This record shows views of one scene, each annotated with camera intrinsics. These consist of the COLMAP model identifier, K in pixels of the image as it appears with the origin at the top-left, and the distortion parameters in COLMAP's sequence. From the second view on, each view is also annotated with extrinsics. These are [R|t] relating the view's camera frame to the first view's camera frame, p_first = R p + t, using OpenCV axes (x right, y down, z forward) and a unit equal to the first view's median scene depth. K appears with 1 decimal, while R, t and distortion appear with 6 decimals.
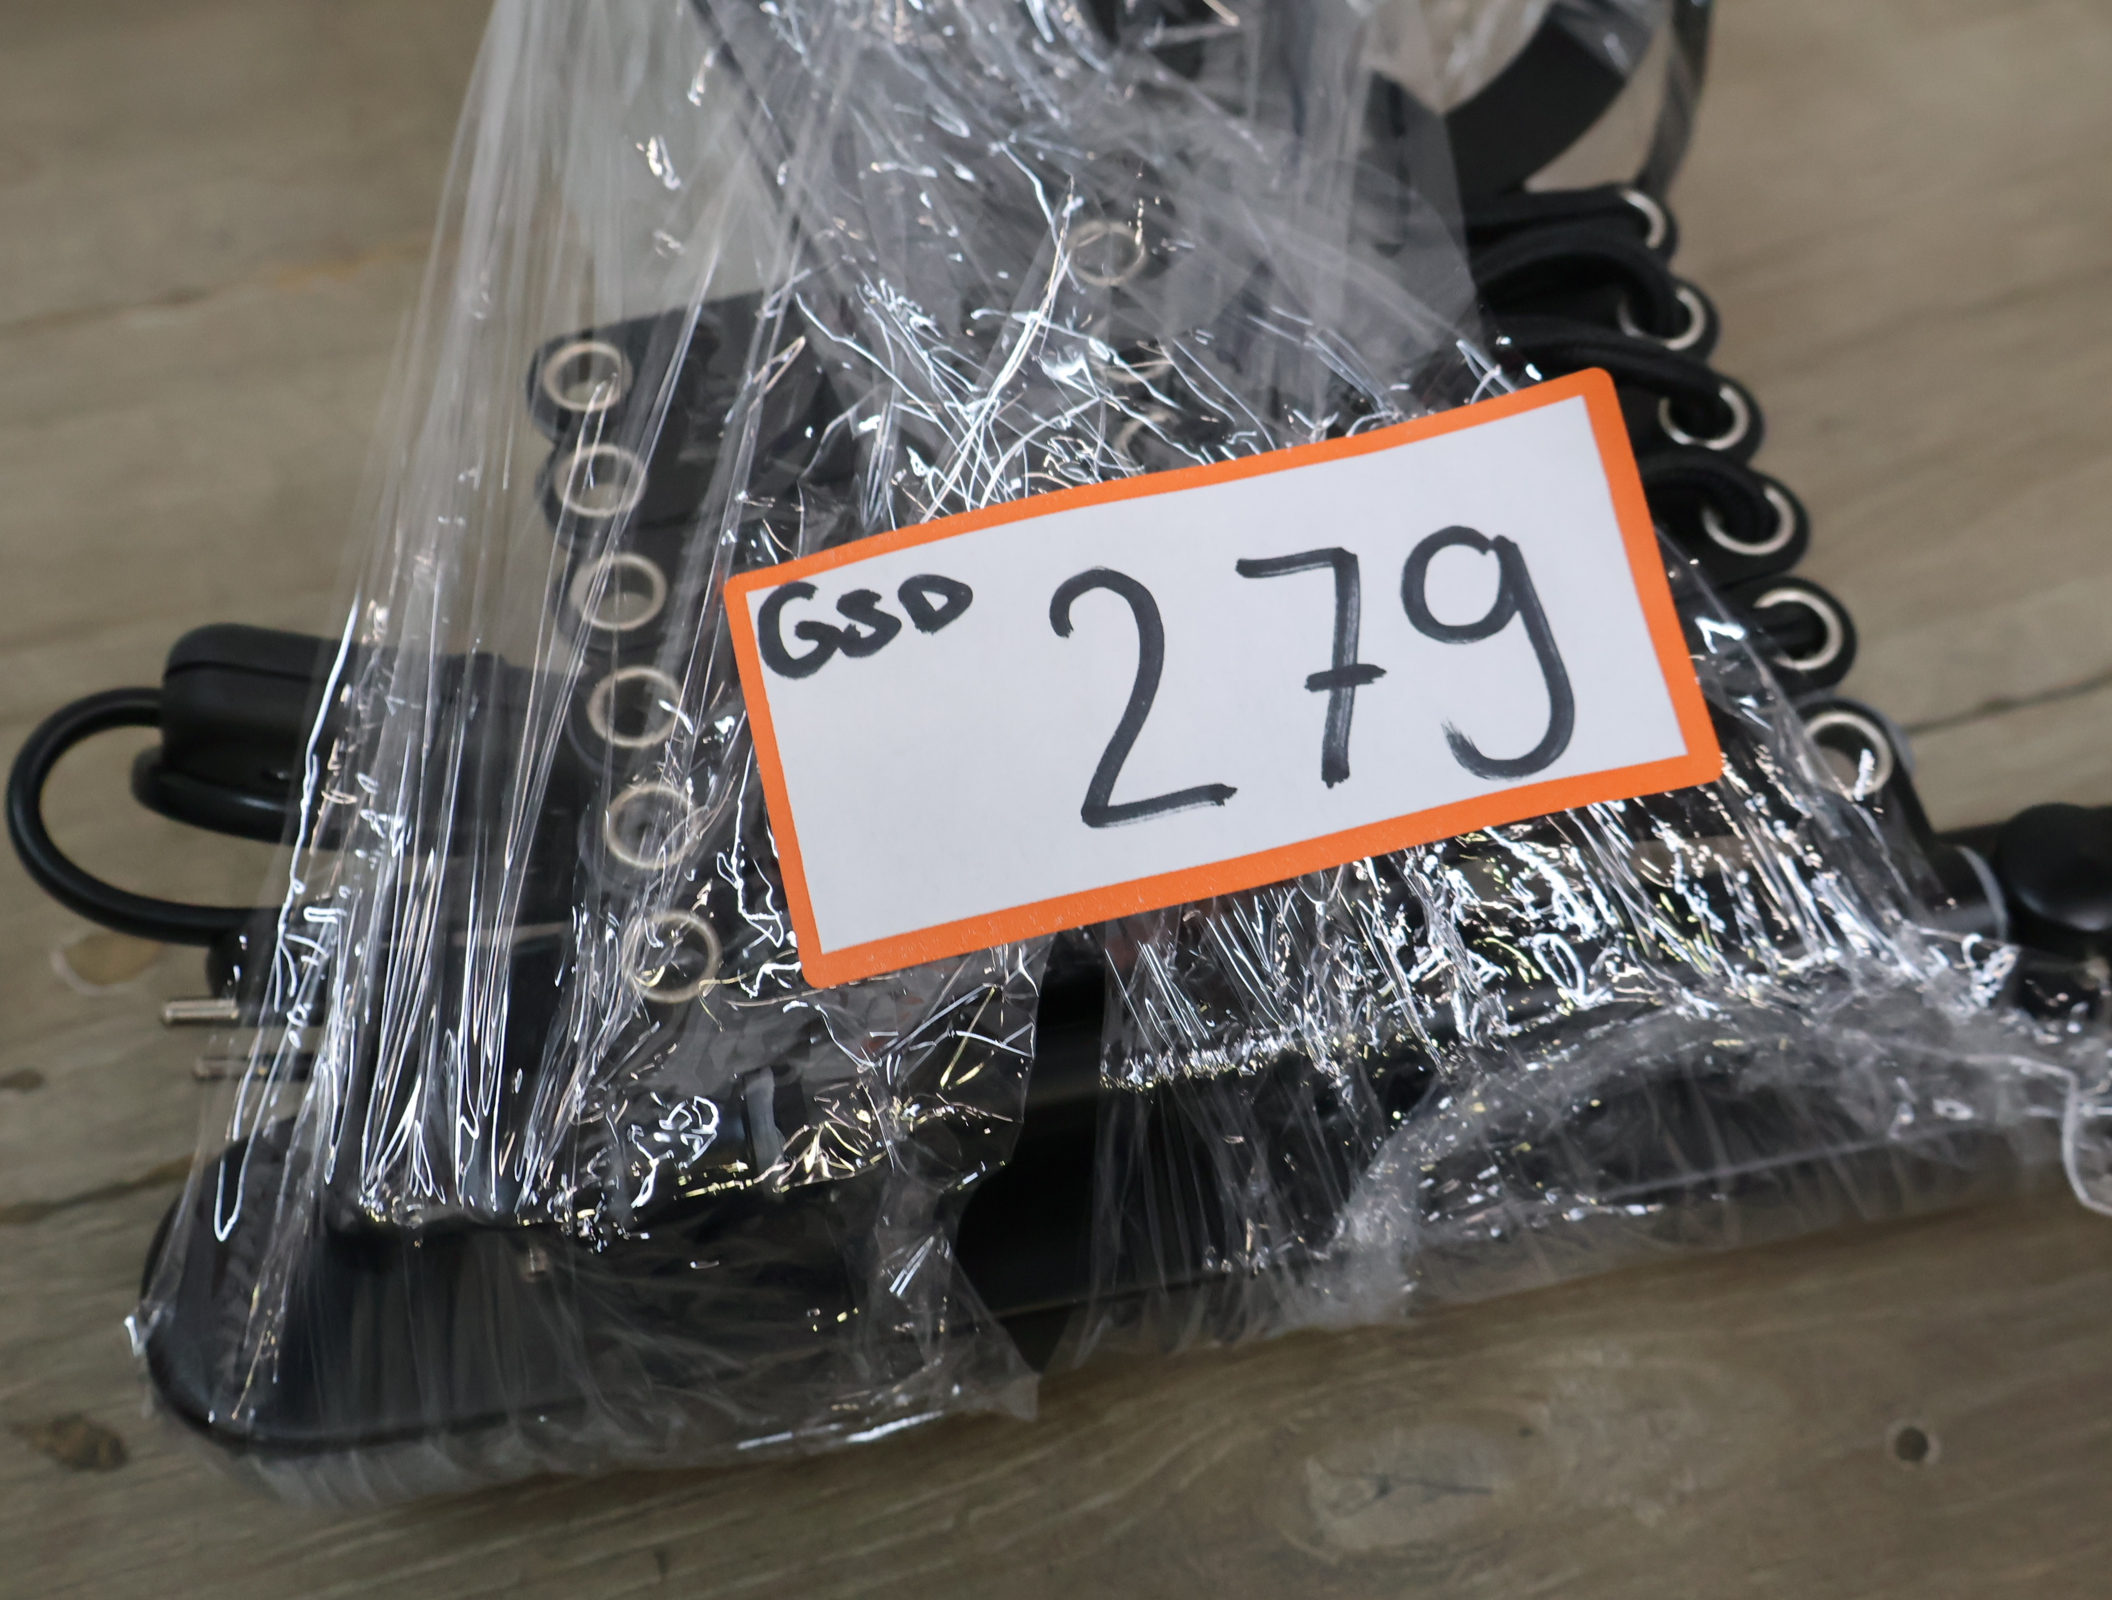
lens RADIAL K [[2441.1, 0, 1043.1], [0, 2441.1, 780.9], [0, 0, 1]] dist [-0.000142, 0.000000]
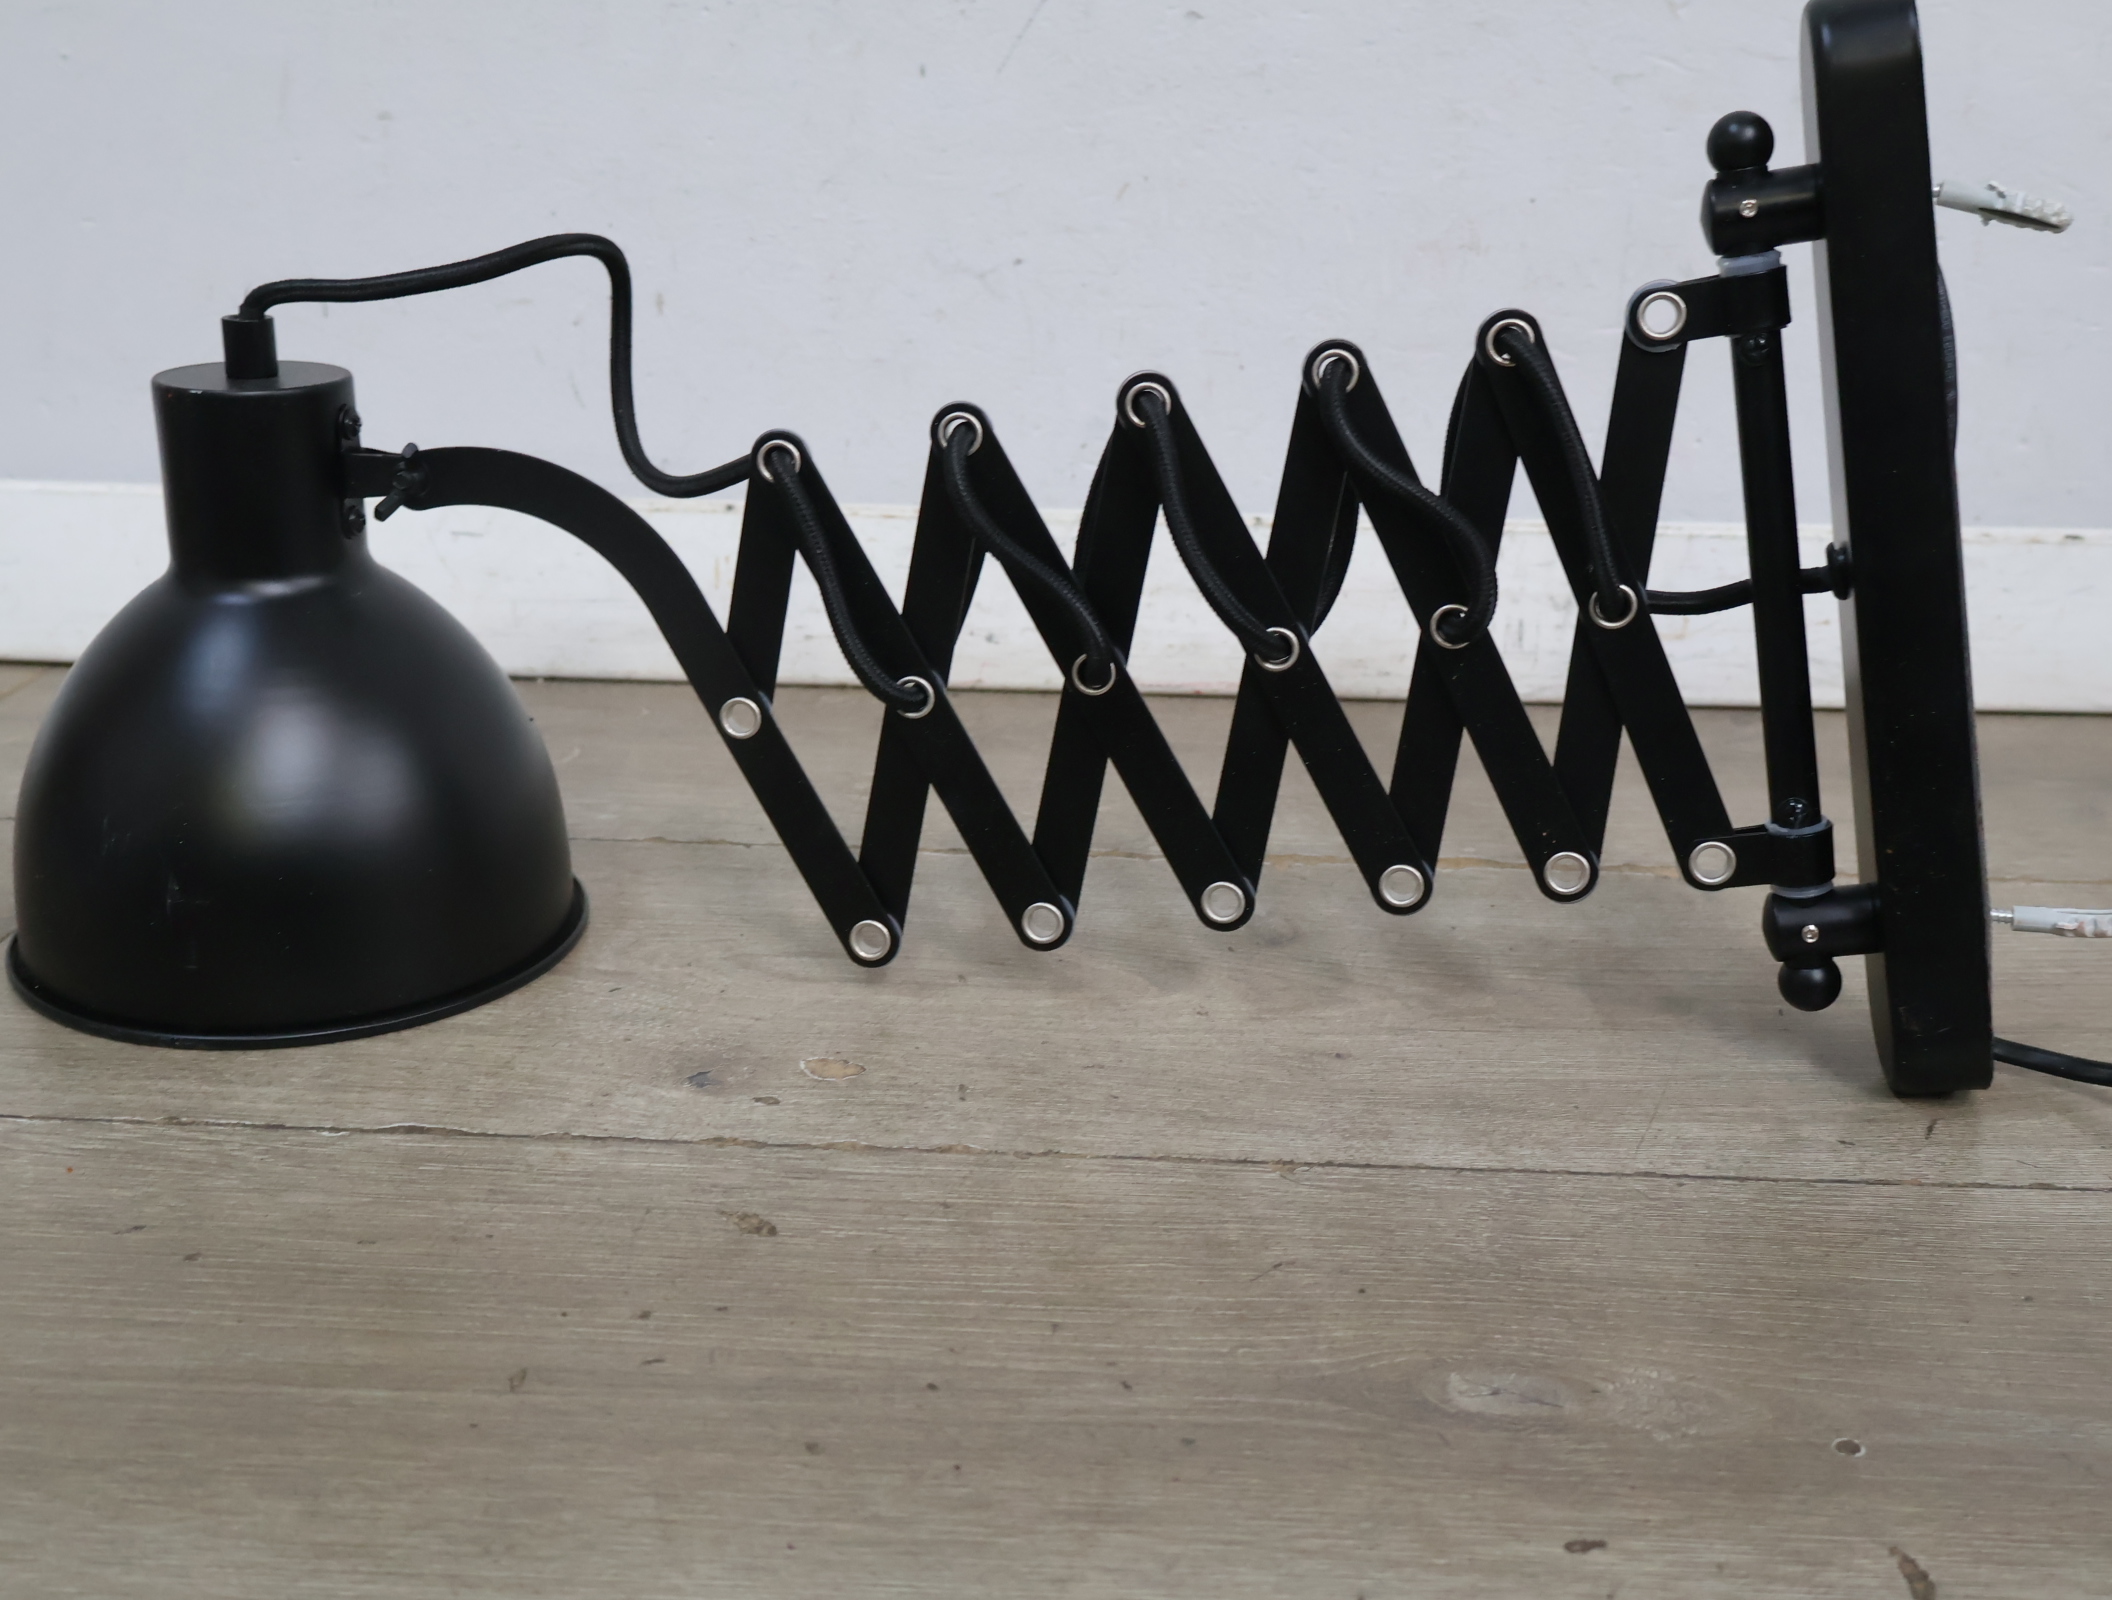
lens RADIAL K [[2260.8, 0, 1031.8], [0, 2260.8, 858.9], [0, 0, 1]] dist [0.009327, 0.000000]
pose [[0.943891, 0.155961, -0.291110, 0.245952], [-0.275318, 0.858424, -0.432791, 0.764329], [0.182398, 0.488655, 0.853198, -0.518572]]
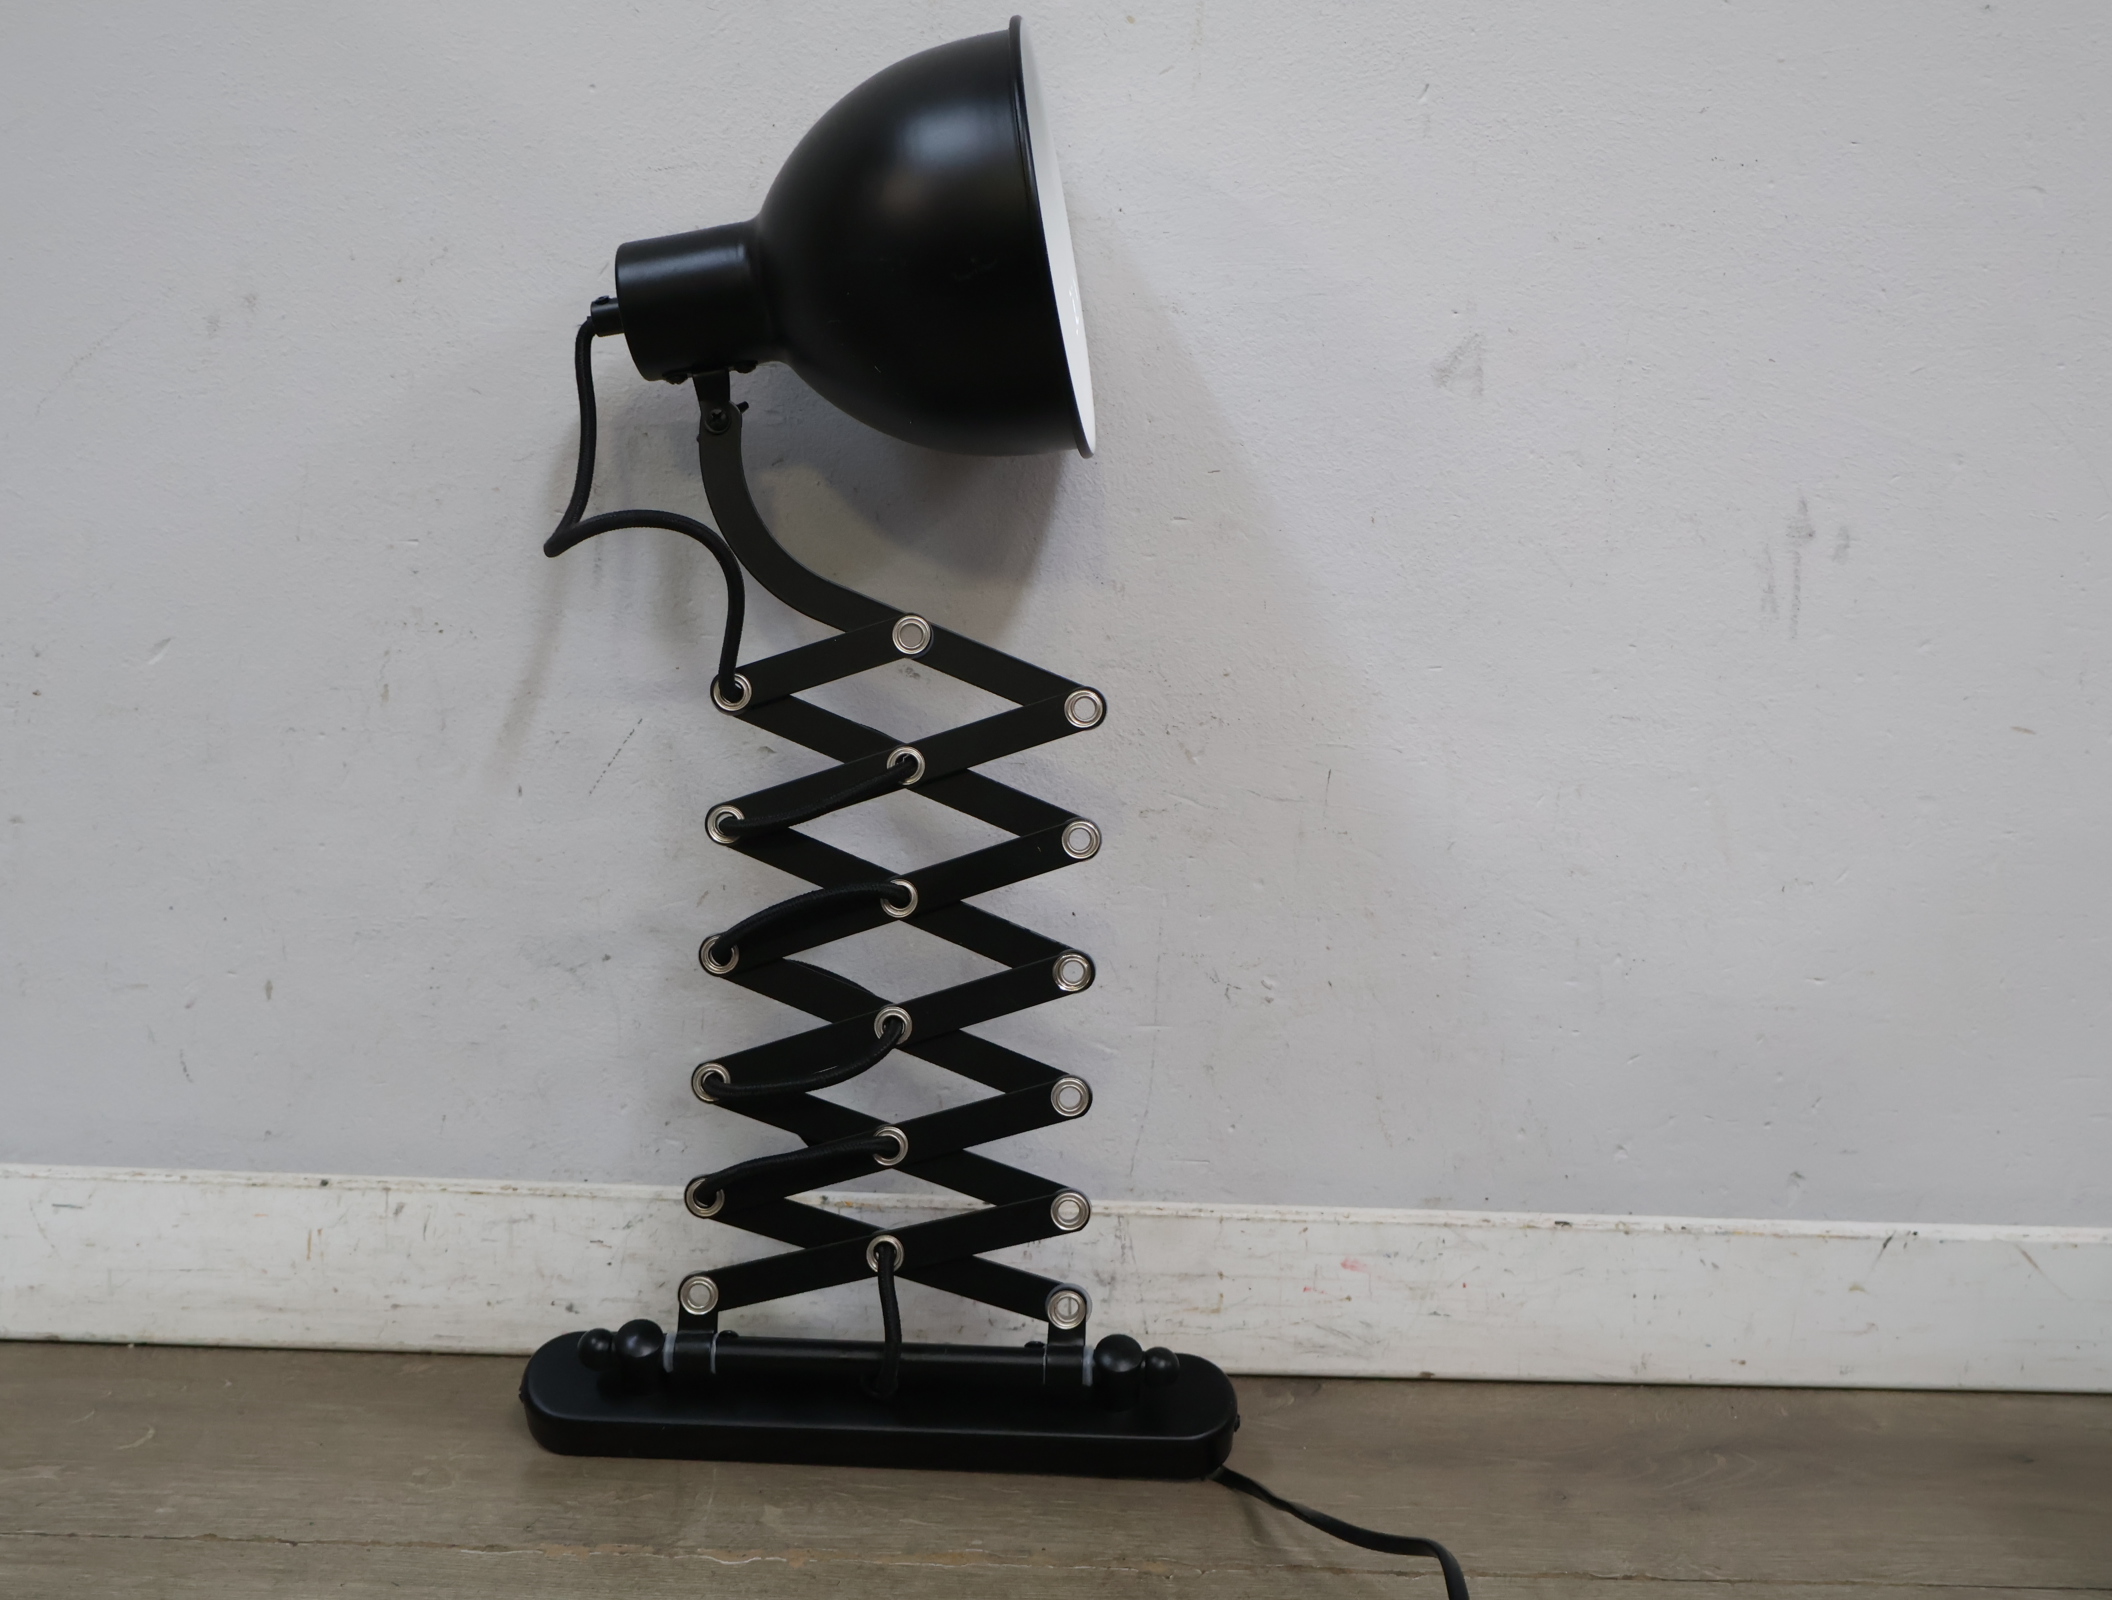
lens RADIAL K [[2506.0, 0, 1041.9], [0, 2506.0, 815.8], [0, 0, 1]] dist [-0.001492, 0.000000]
pose [[0.964573, 0.109786, -0.239886, 0.681461], [-0.239394, 0.746333, -0.621029, 0.730325], [0.110854, 0.656456, 0.746175, -1.109109]]
